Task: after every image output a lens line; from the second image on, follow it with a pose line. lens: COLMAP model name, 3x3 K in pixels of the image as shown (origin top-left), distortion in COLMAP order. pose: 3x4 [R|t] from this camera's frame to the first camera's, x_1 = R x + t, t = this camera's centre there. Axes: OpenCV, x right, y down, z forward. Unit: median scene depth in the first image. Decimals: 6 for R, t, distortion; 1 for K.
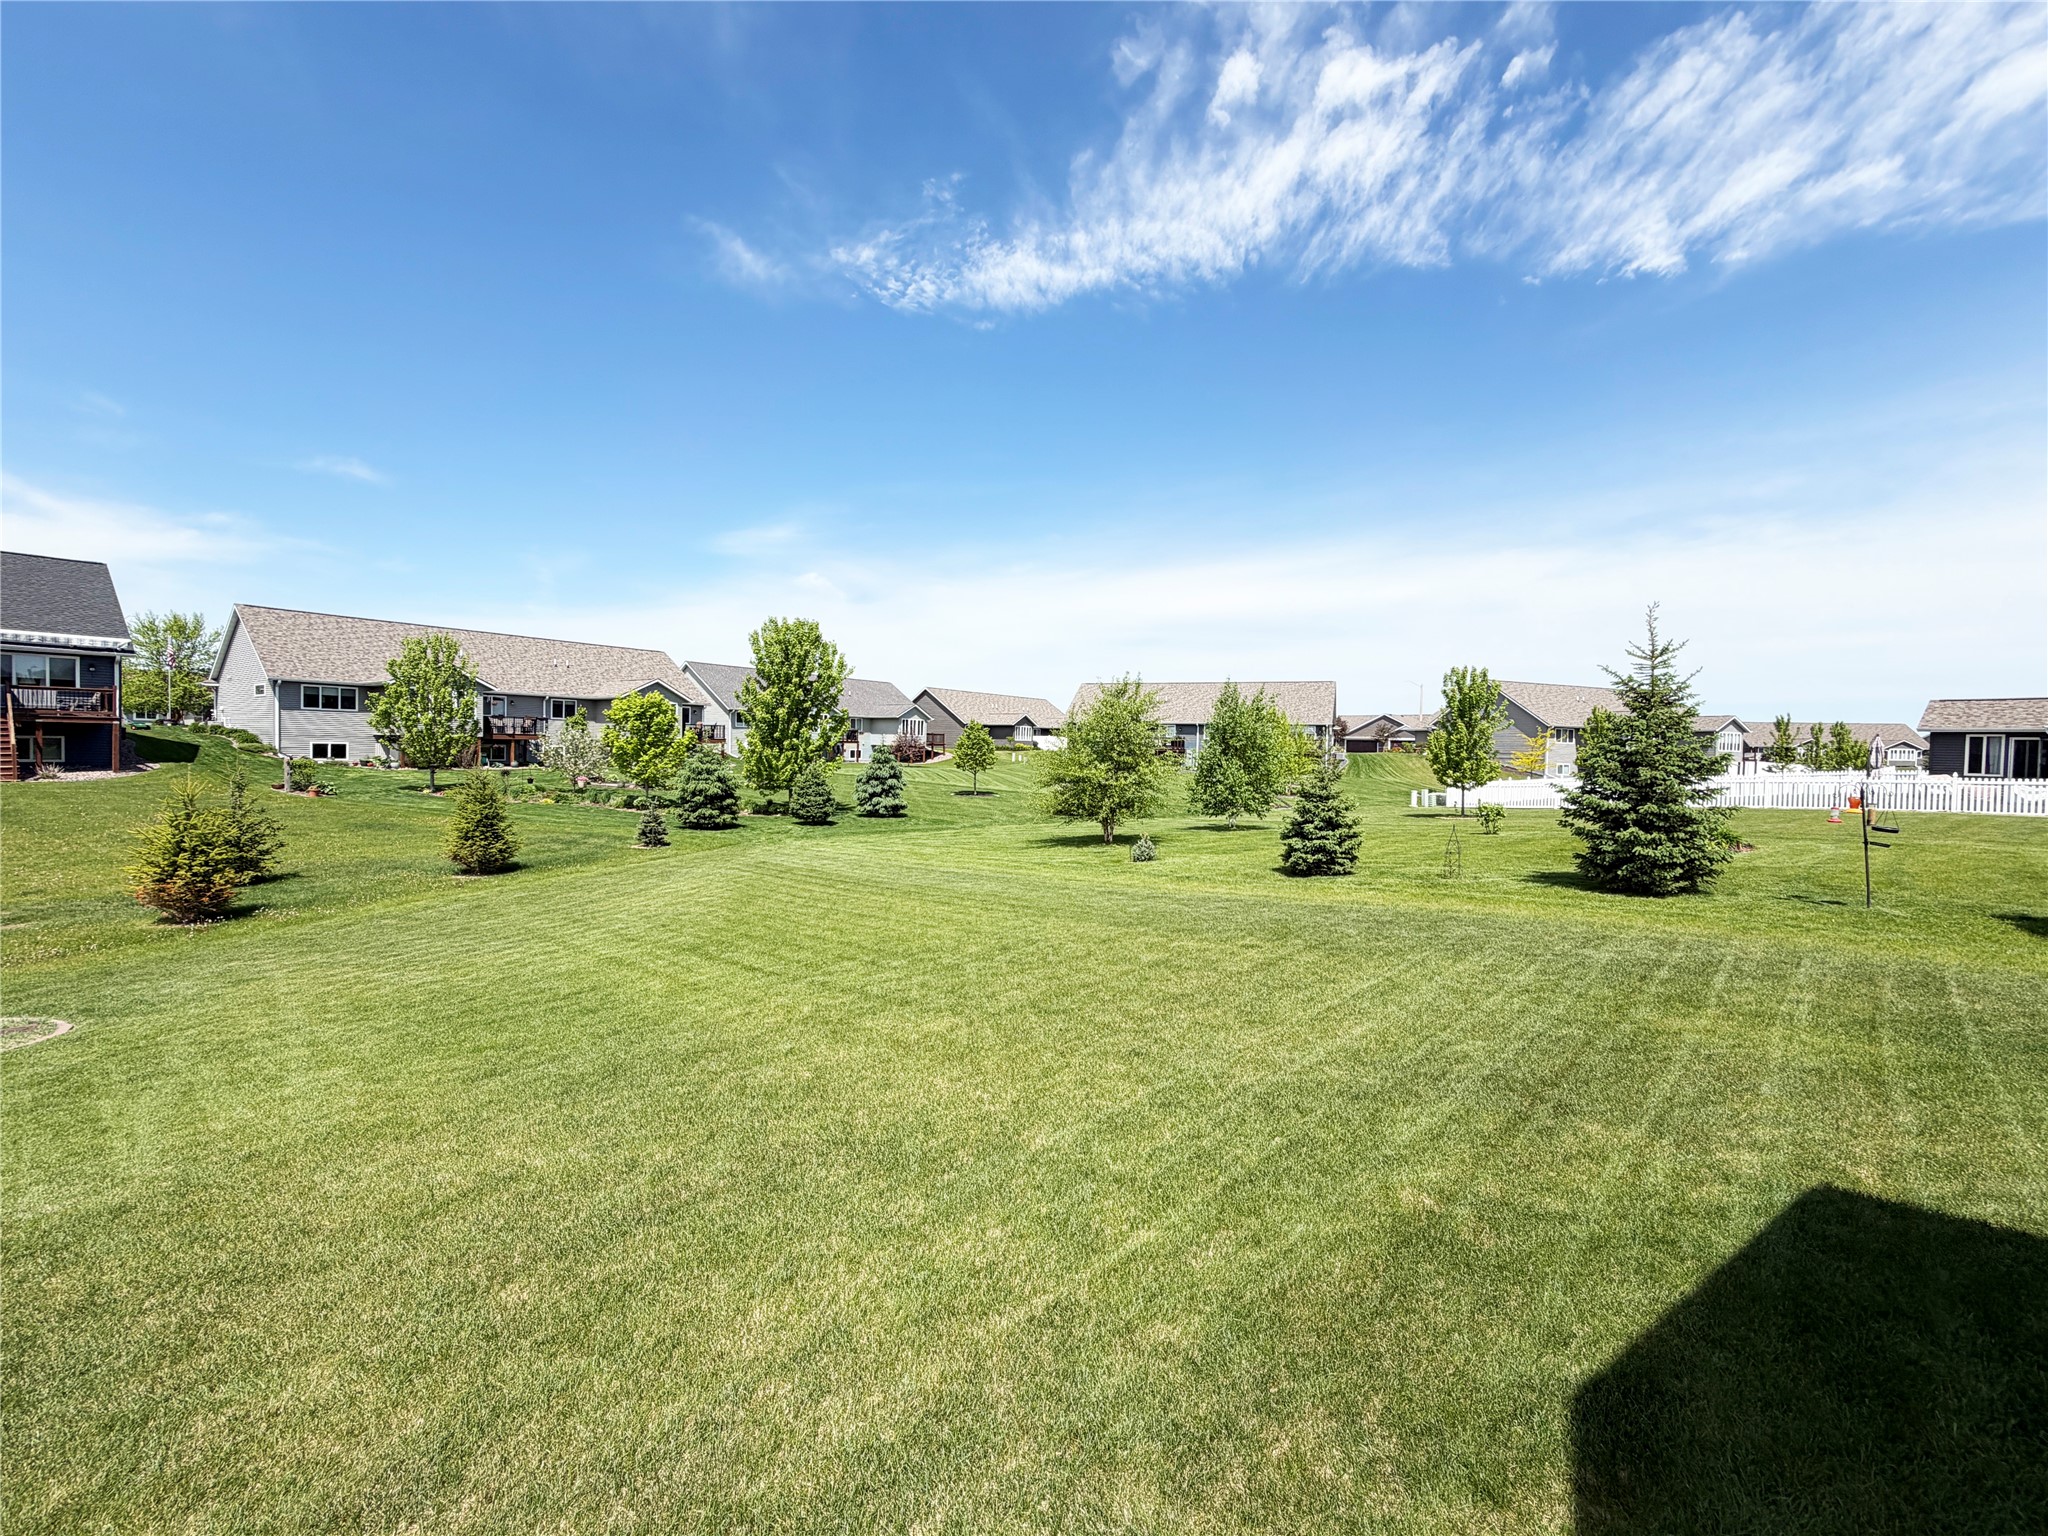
lens RADIAL K [[846.7, 0, 1020.3], [0, 846.7, 745.2], [0, 0, 1]] dist [-0.000750, 0.000128]
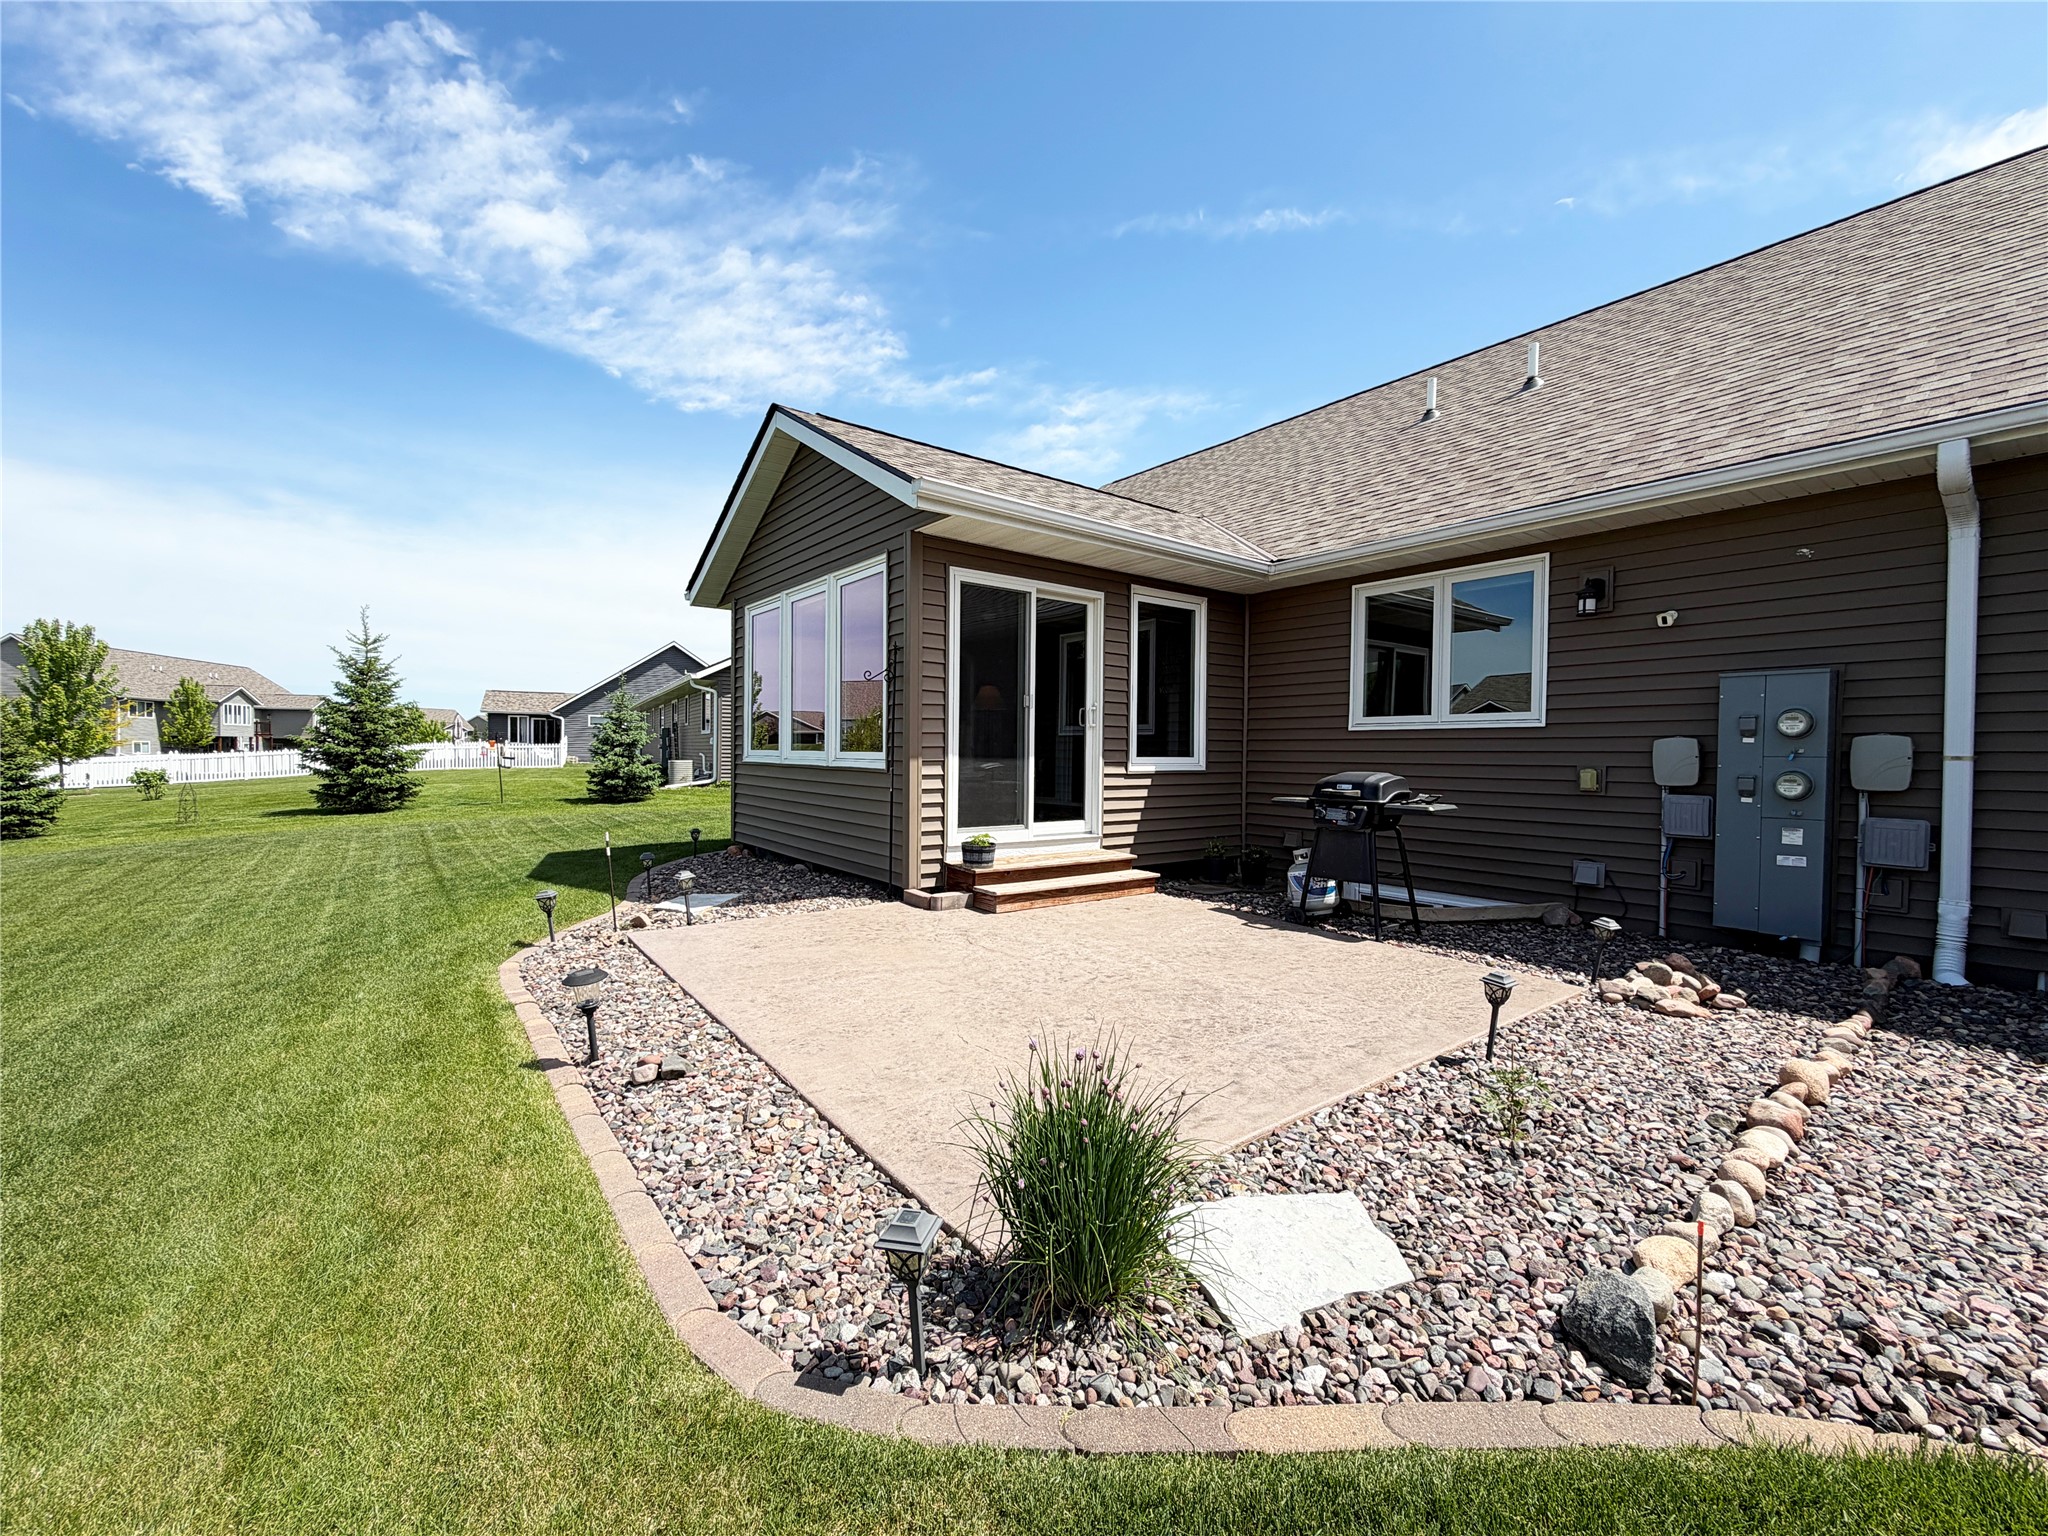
lens RADIAL K [[838.7, 0, 1023.2], [0, 838.7, 771.3], [0, 0, 1]] dist [-0.000060, 0.000045]
pose [[0.160879, -0.039556, 0.986181, -0.164074], [-0.012220, 0.999040, 0.042066, 0.012516], [-0.986898, -0.018818, 0.160241, -0.105370]]
